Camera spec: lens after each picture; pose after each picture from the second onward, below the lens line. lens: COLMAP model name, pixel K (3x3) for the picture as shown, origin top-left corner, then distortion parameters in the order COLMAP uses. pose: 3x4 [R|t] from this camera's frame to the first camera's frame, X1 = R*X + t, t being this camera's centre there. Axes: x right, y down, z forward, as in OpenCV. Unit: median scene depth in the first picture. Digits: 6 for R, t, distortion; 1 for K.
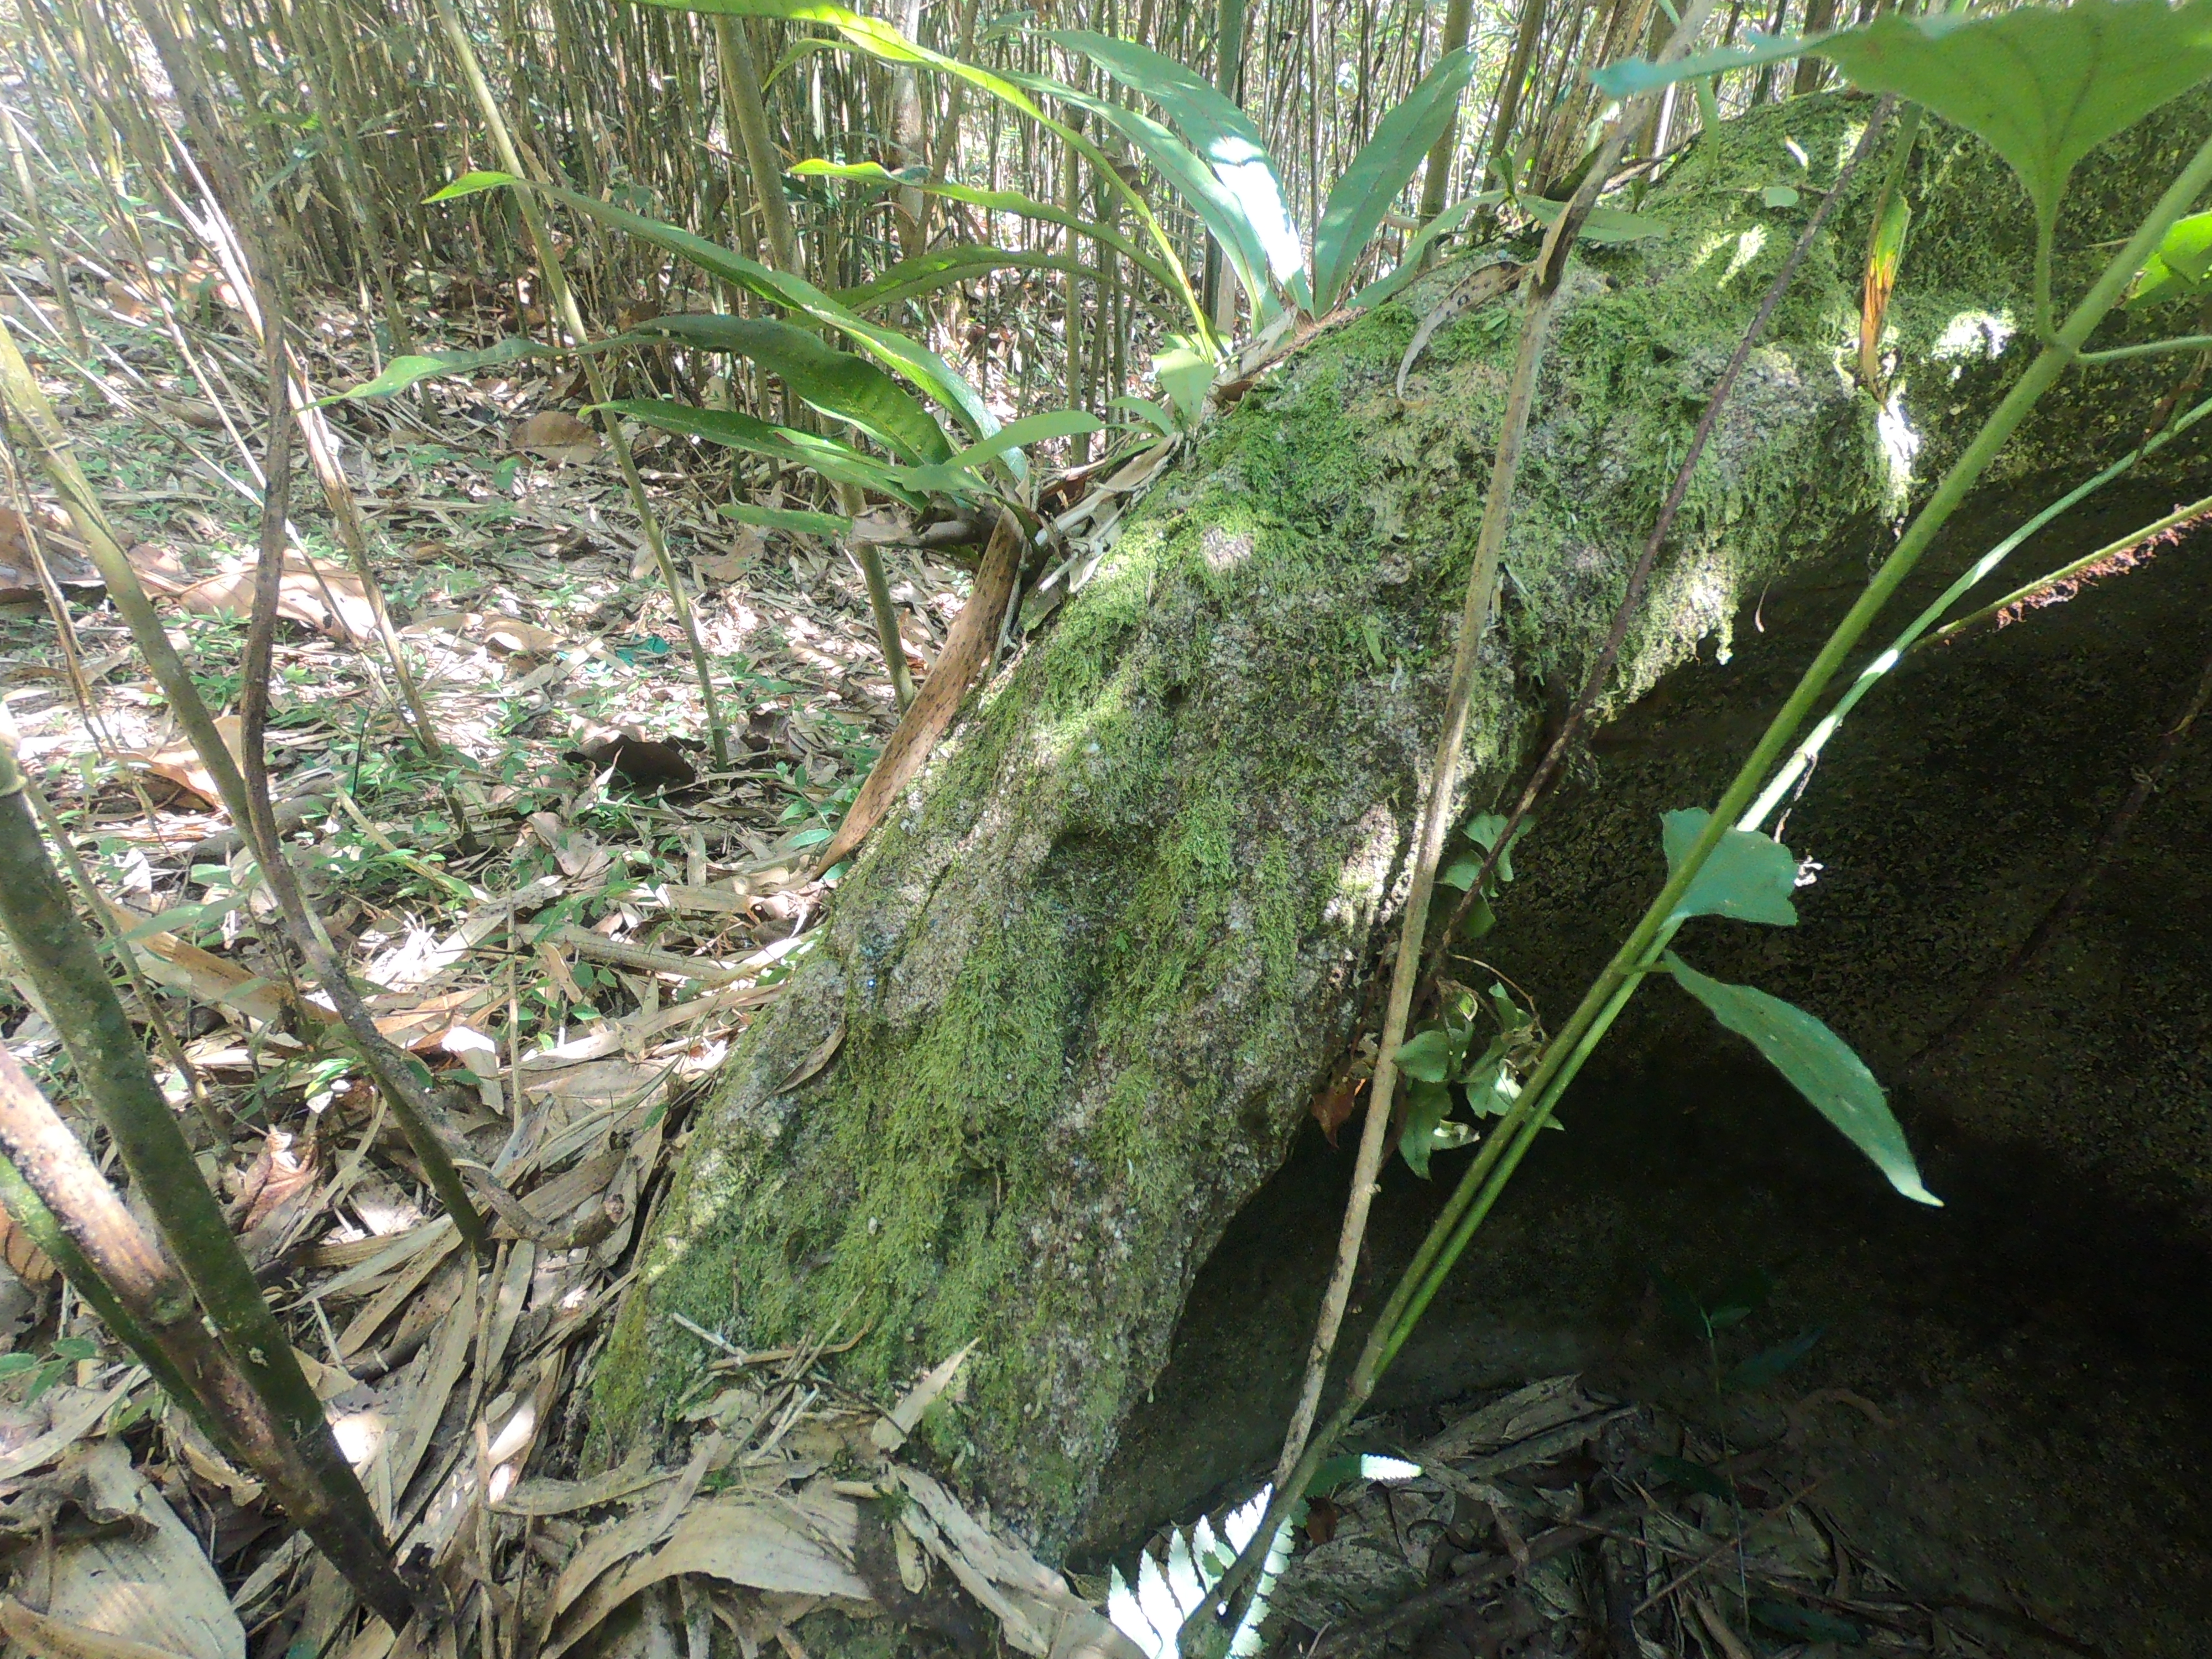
lens RADIAL K [[1148.0, 0, 1106.0], [0, 1148.0, 829.5], [0, 0, 1]] dist [-0.003550, 0.000448]
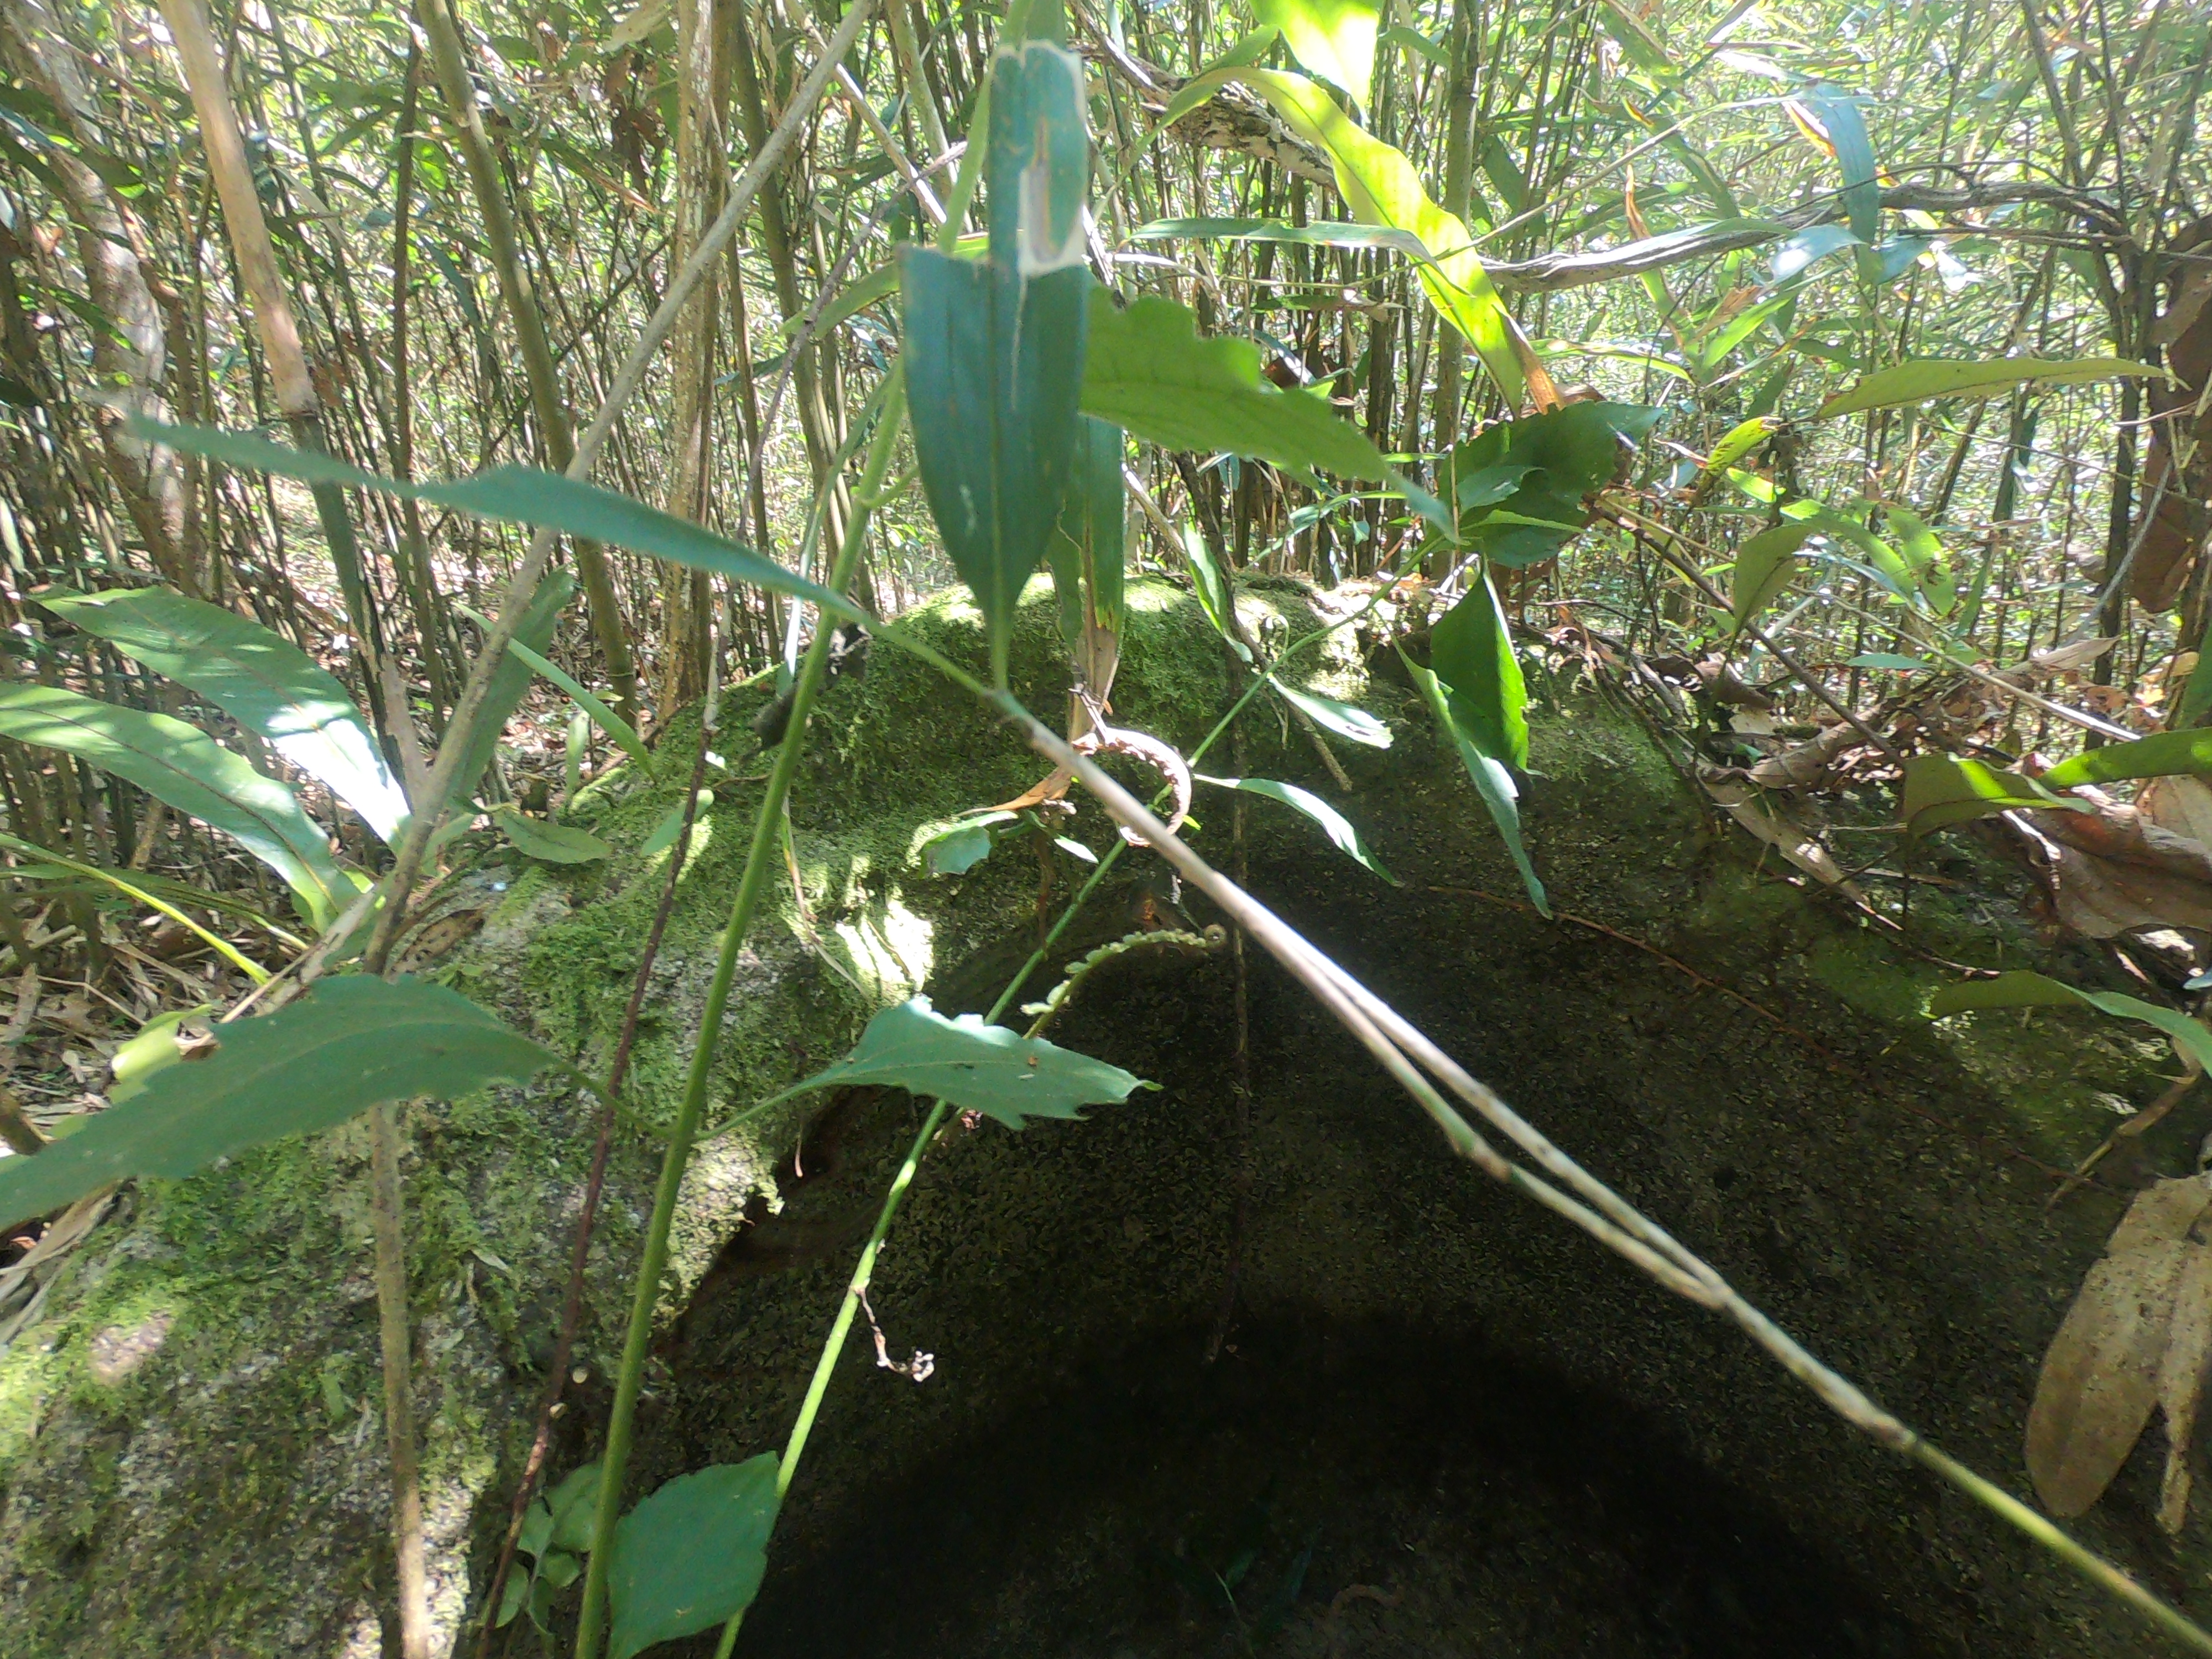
lens RADIAL K [[1148.0, 0, 1106.0], [0, 1148.0, 829.5], [0, 0, 1]] dist [-0.003550, 0.000448]
pose [[0.874271, -0.229510, 0.427756, 0.447533], [0.320460, 0.934752, -0.153438, -0.224782], [-0.364631, 0.271225, 0.890776, -0.156391]]
